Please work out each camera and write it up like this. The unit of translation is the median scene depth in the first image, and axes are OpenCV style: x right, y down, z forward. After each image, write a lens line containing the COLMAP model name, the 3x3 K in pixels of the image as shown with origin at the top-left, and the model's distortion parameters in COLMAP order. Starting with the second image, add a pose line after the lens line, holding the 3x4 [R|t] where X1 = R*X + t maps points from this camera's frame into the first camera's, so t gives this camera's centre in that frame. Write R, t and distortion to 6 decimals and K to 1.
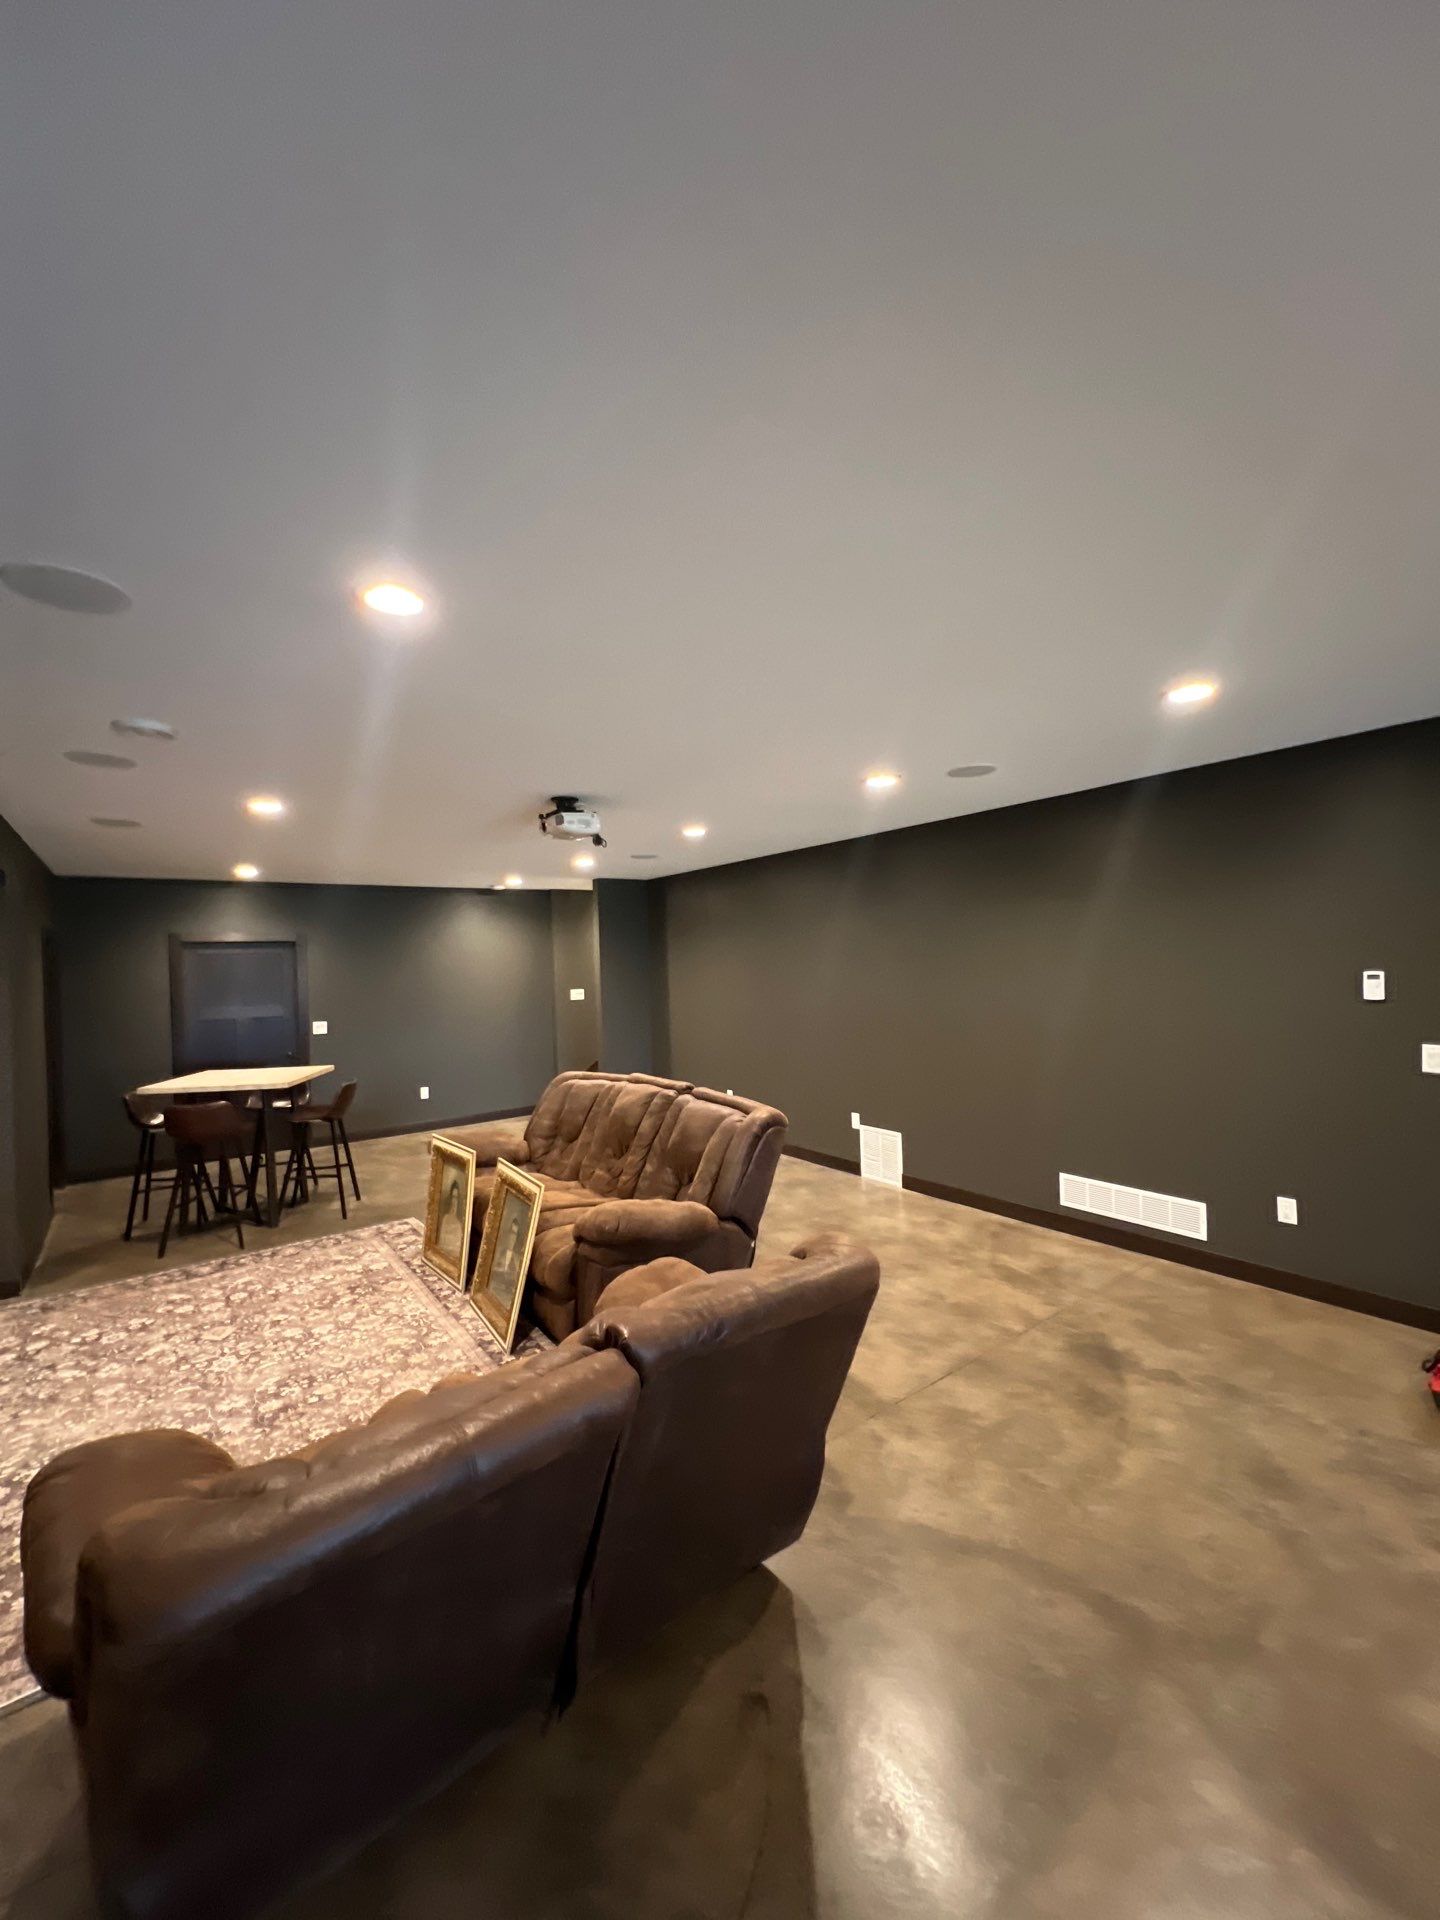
lens RADIAL K [[770.7, 0, 724.8], [0, 770.7, 962.3], [0, 0, 1]] dist [0.000934, -0.000704]
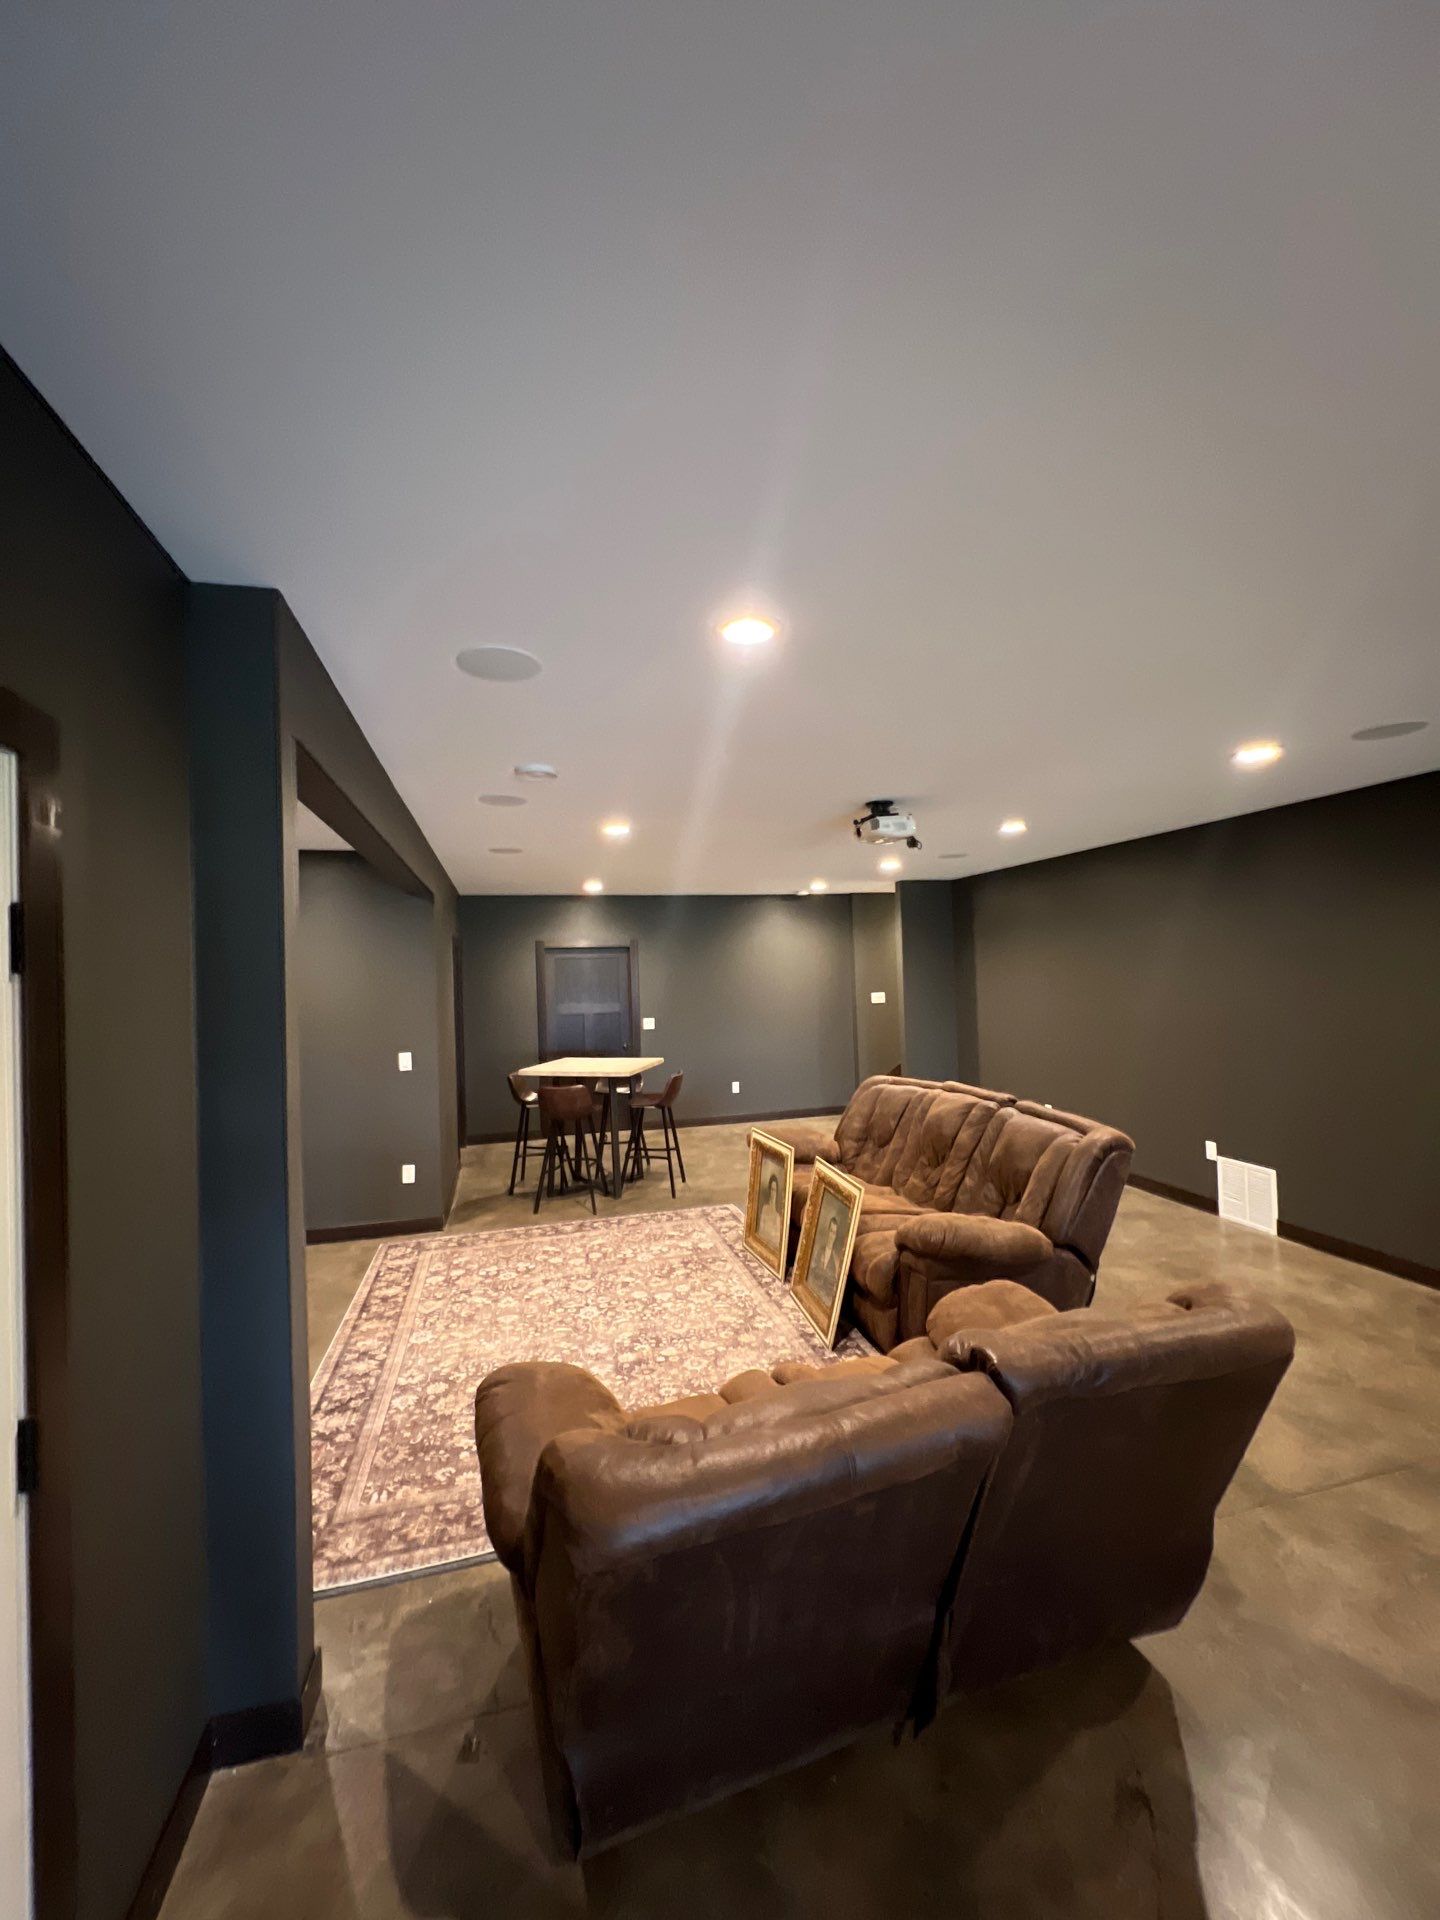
lens RADIAL K [[770.7, 0, 717.8], [0, 770.7, 960.3], [0, 0, 1]] dist [0.000934, -0.000704]
pose [[0.929752, -0.000497, -0.368186, -0.037126], [-0.001389, 0.999987, -0.004858, -0.002933], [0.368184, 0.005028, 0.929739, -0.006752]]
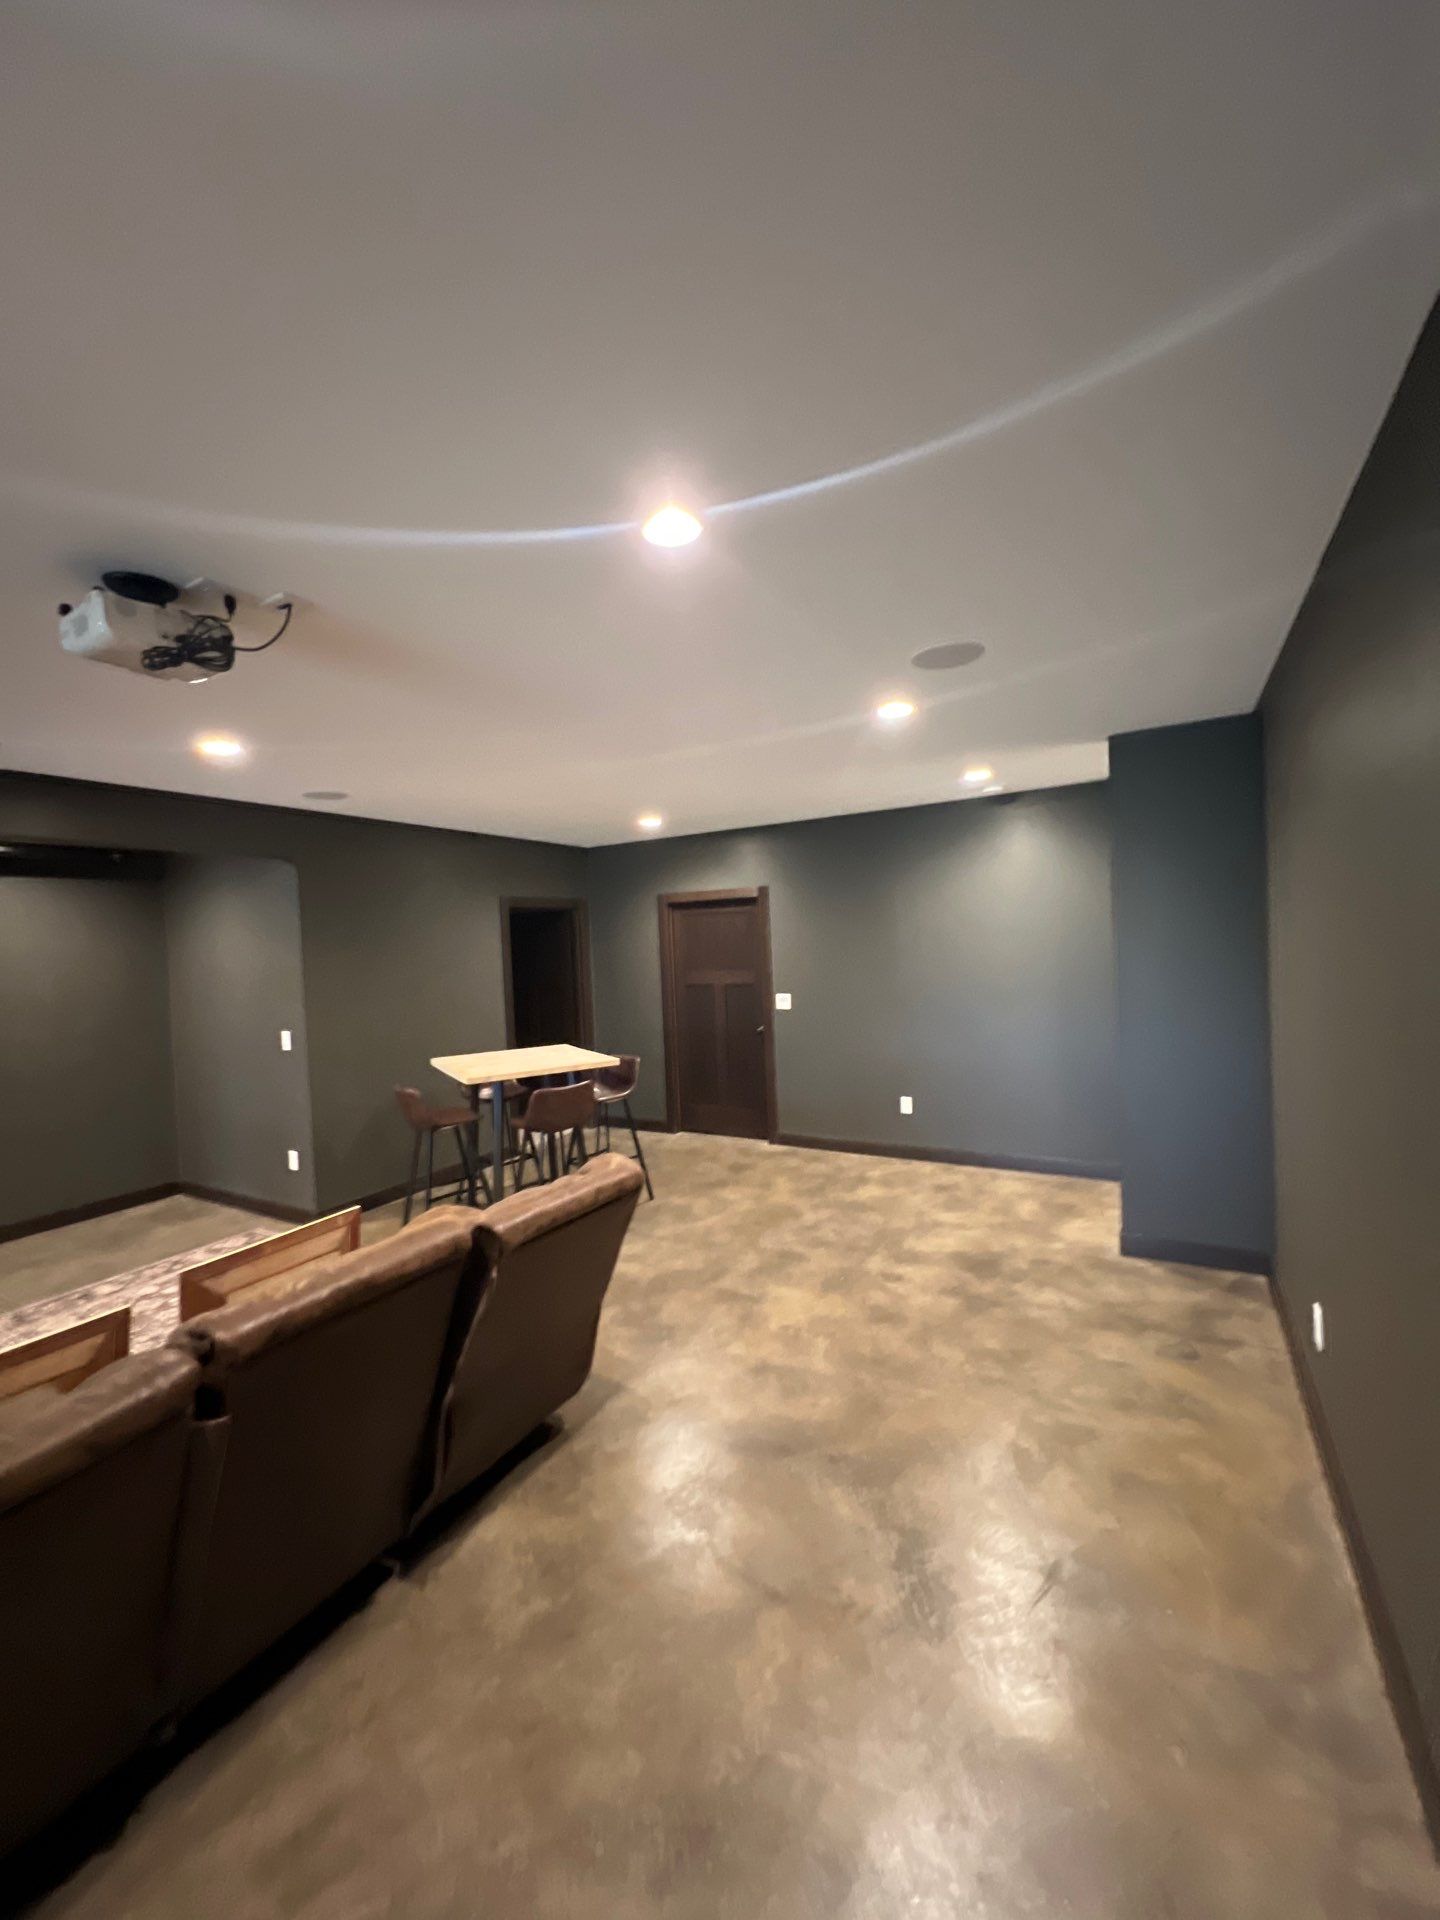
lens RADIAL K [[770.7, 0, 719.2], [0, 770.7, 954.8], [0, 0, 1]] dist [0.000934, -0.000704]
pose [[0.402484, 0.031717, -0.914877, 0.354913], [0.028515, 0.998480, 0.047160, -0.009275], [0.914983, -0.045069, 0.400968, 1.111396]]
